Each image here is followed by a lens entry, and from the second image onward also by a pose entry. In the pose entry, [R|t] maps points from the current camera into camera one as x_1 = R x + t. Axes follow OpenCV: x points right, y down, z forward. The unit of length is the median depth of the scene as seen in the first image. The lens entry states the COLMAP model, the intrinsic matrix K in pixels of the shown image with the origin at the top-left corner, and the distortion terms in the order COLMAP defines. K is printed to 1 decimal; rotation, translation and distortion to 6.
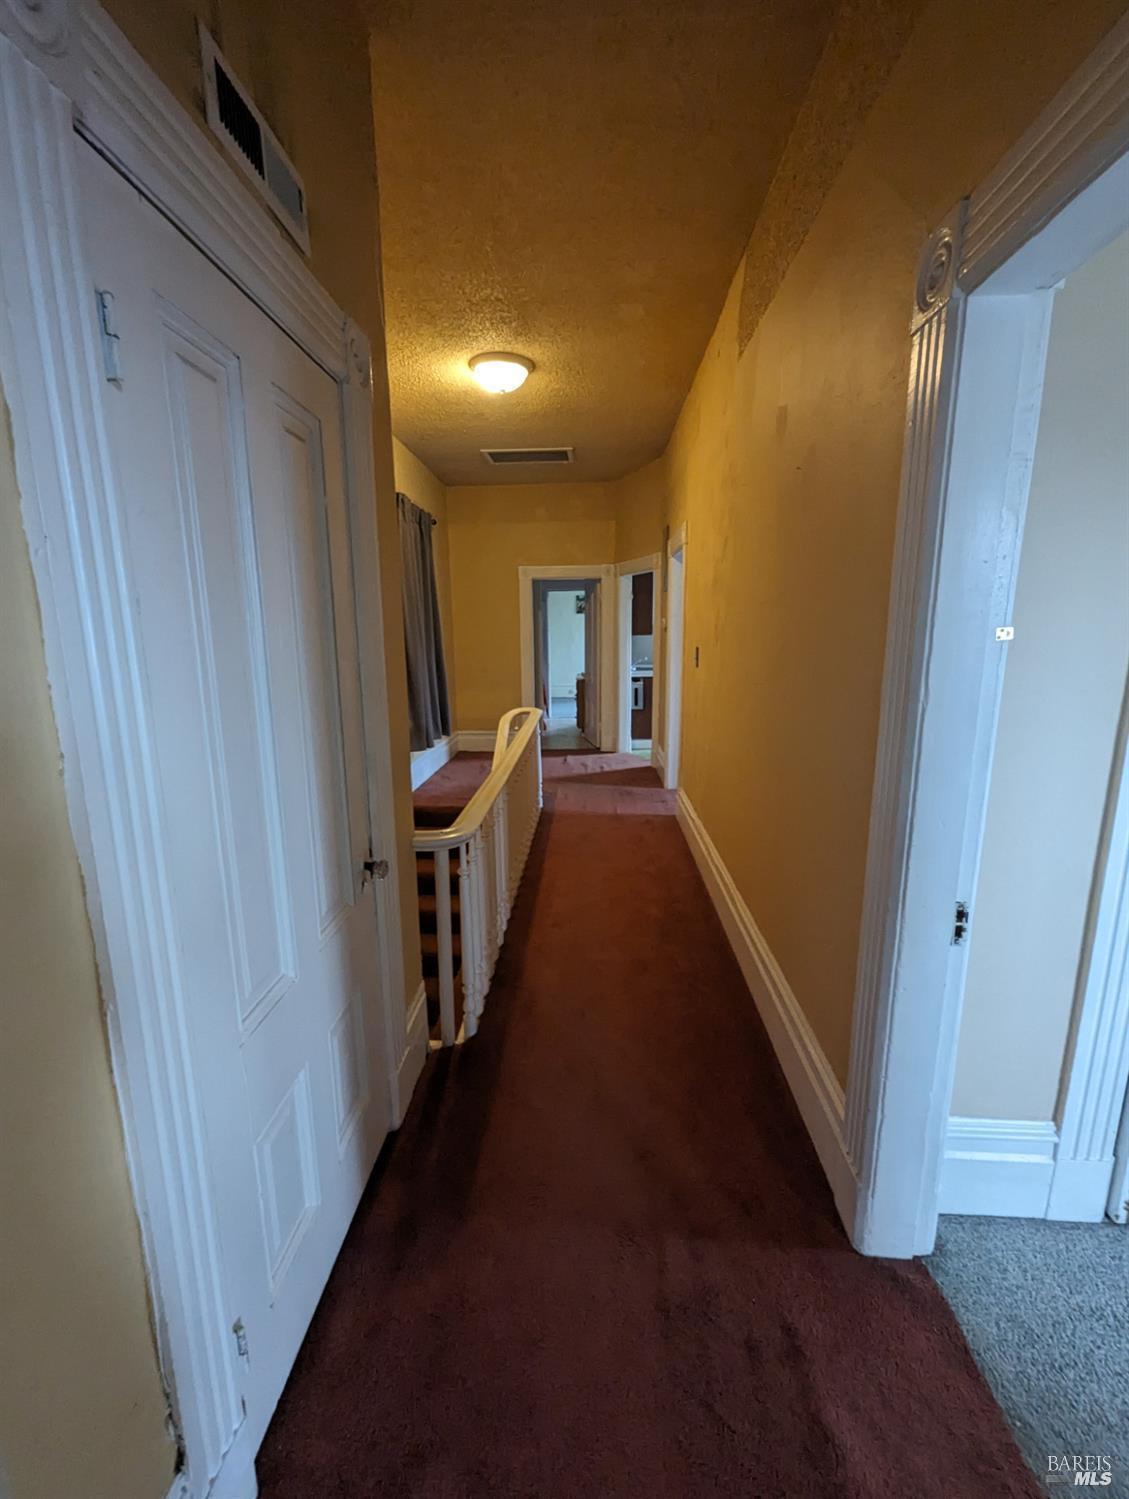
lens RADIAL K [[622.2, 0, 563.0], [0, 622.2, 751.8], [0, 0, 1]] dist [0.002874, -0.002218]
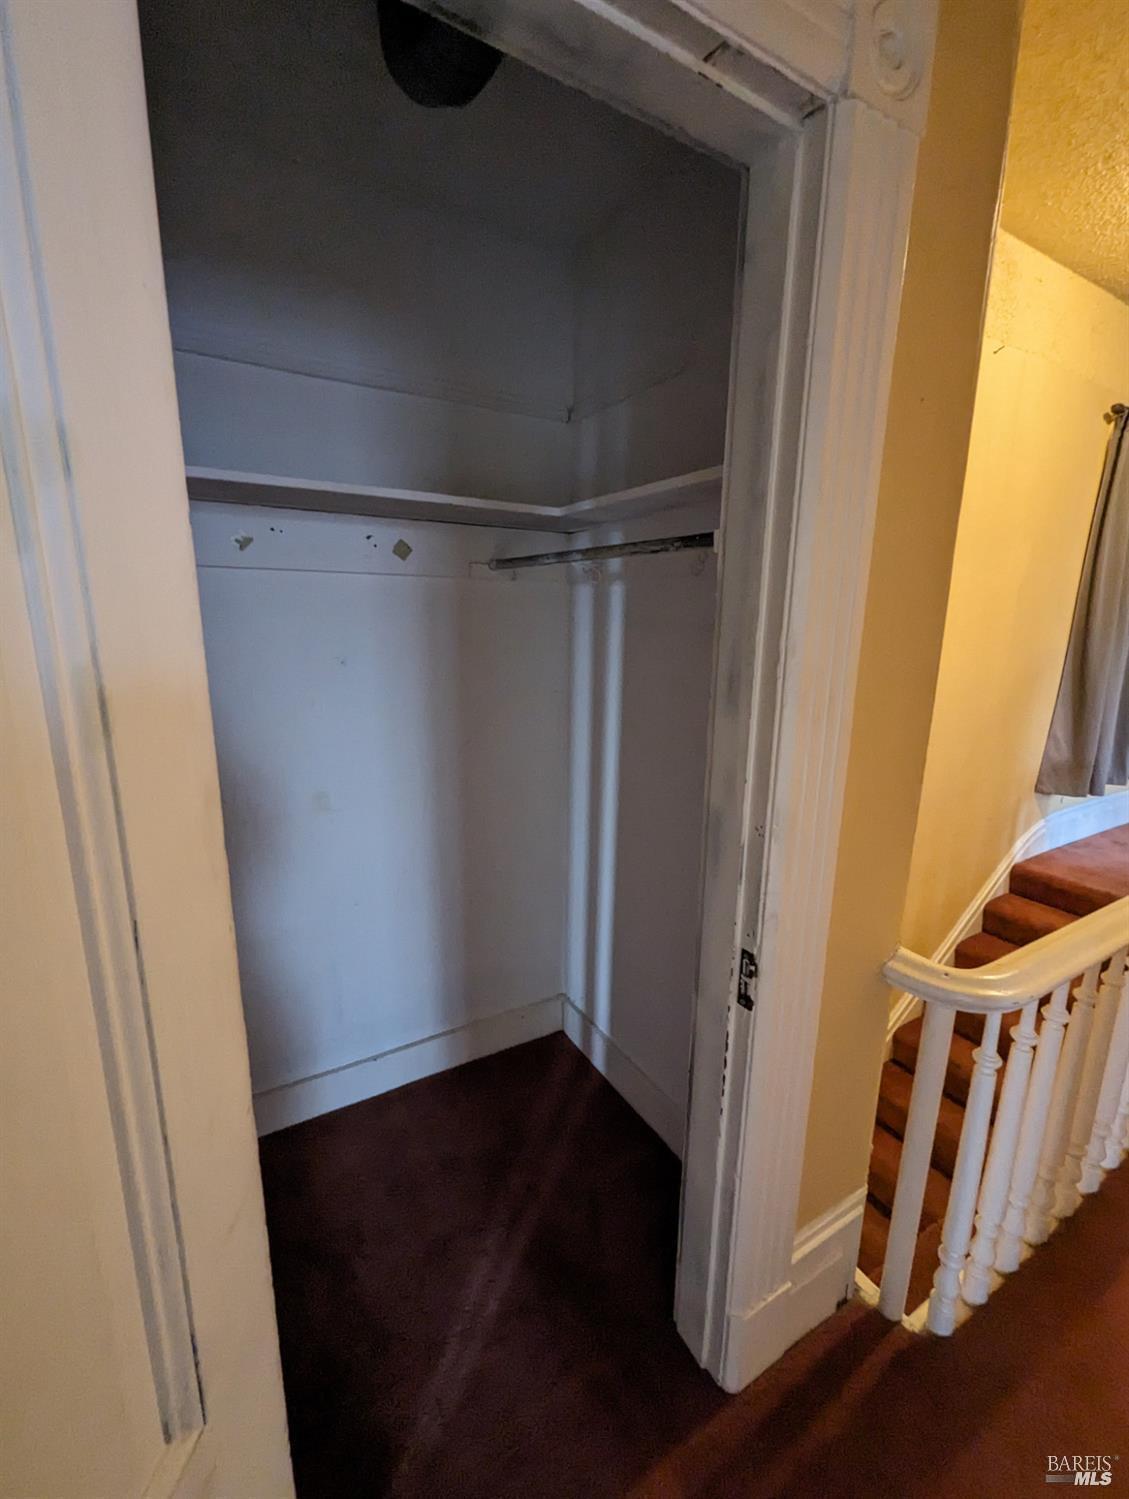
lens RADIAL K [[622.2, 0, 555.7], [0, 622.2, 750.6], [0, 0, 1]] dist [0.002874, -0.002218]
pose [[0.539836, 0.190448, -0.819943, 0.011379], [-0.177684, 0.977903, 0.110154, -0.024487], [0.822804, 0.086225, 0.561747, 0.158777]]
